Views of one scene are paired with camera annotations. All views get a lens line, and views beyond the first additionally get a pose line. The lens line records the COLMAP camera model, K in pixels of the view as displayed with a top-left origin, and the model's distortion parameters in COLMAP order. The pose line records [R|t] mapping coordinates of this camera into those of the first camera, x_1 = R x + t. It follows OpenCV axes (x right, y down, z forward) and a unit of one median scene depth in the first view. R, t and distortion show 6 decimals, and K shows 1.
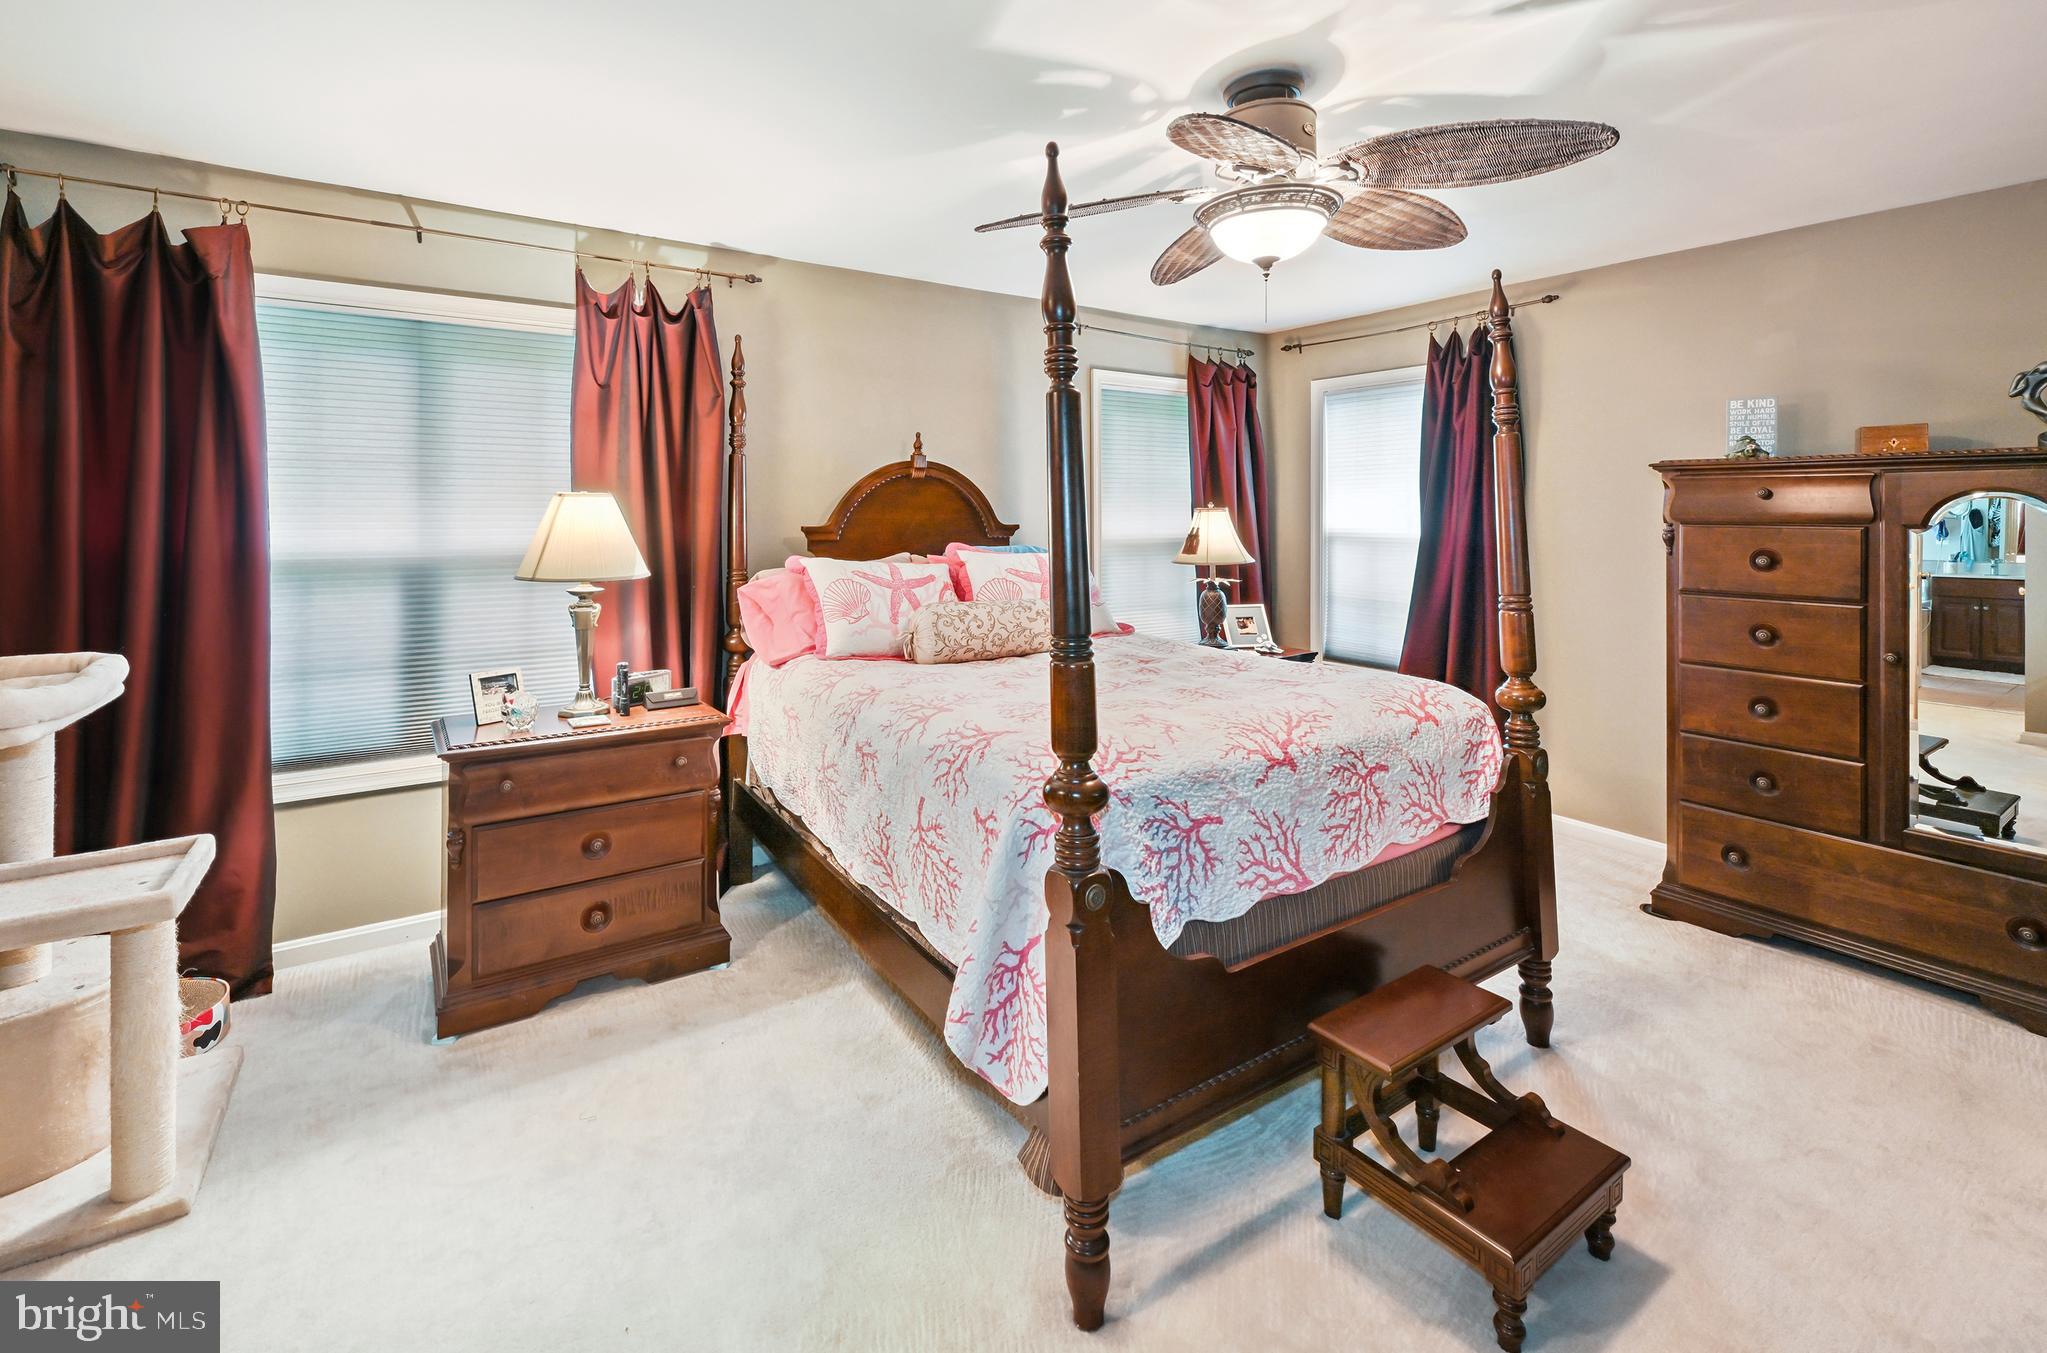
lens RADIAL K [[866.6, 0, 1018.2], [0, 866.6, 647.5], [0, 0, 1]] dist [-0.001142, -0.000088]
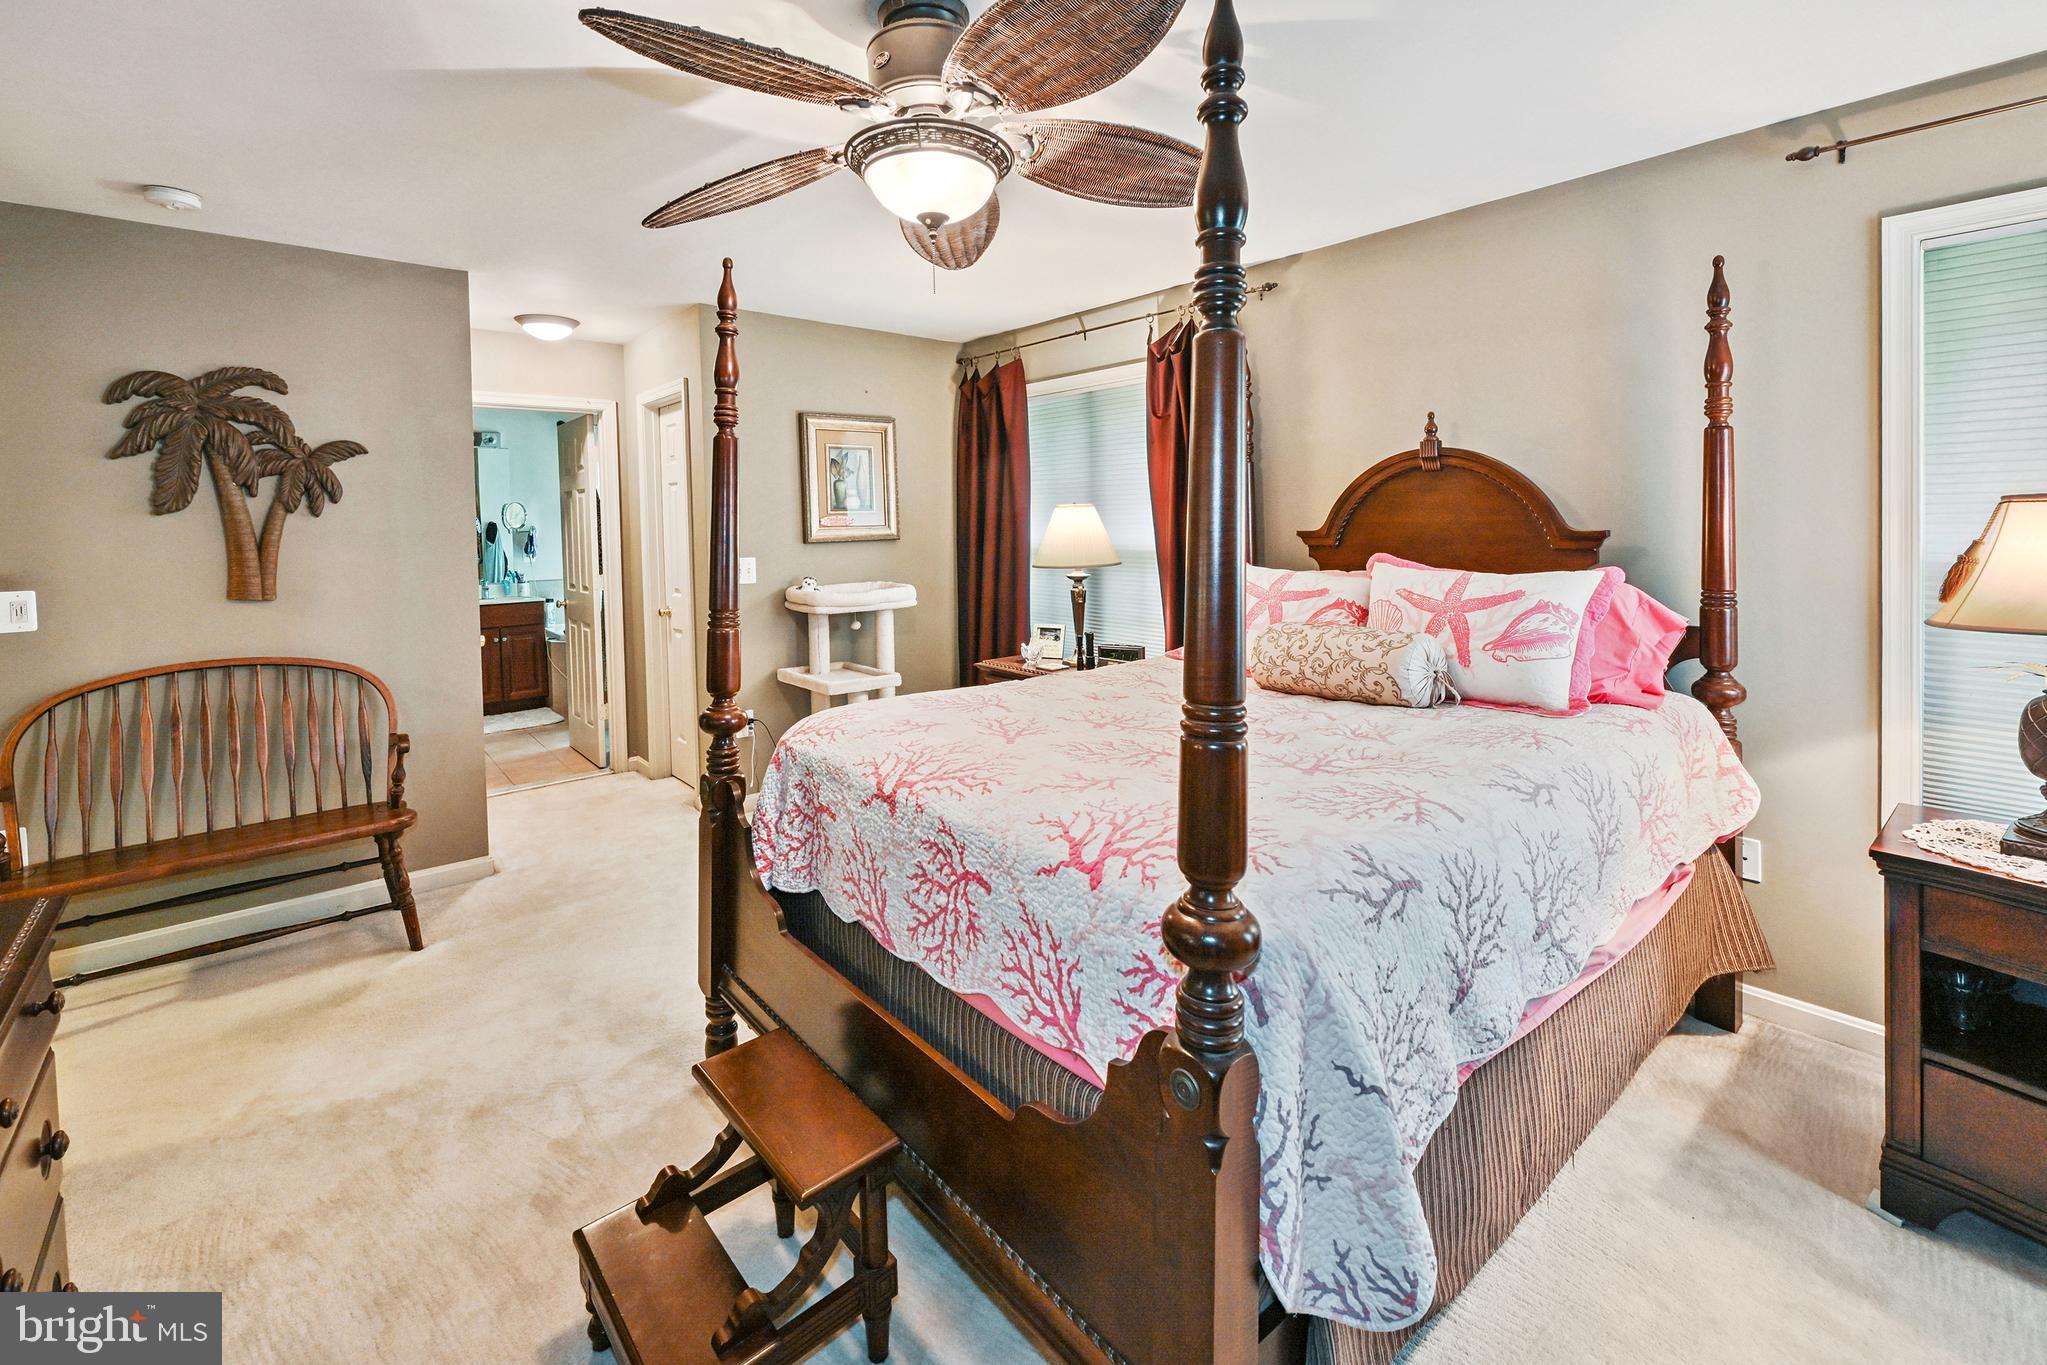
lens RADIAL K [[860.8, 0, 1023.5], [0, 860.8, 682.5], [0, 0, 1]] dist [-0.000155, -0.000082]
pose [[0.129766, 0.180673, -0.974945, 0.864982], [-0.140081, 0.976738, 0.162361, -0.110891], [0.981600, 0.115502, 0.152057, 0.729121]]
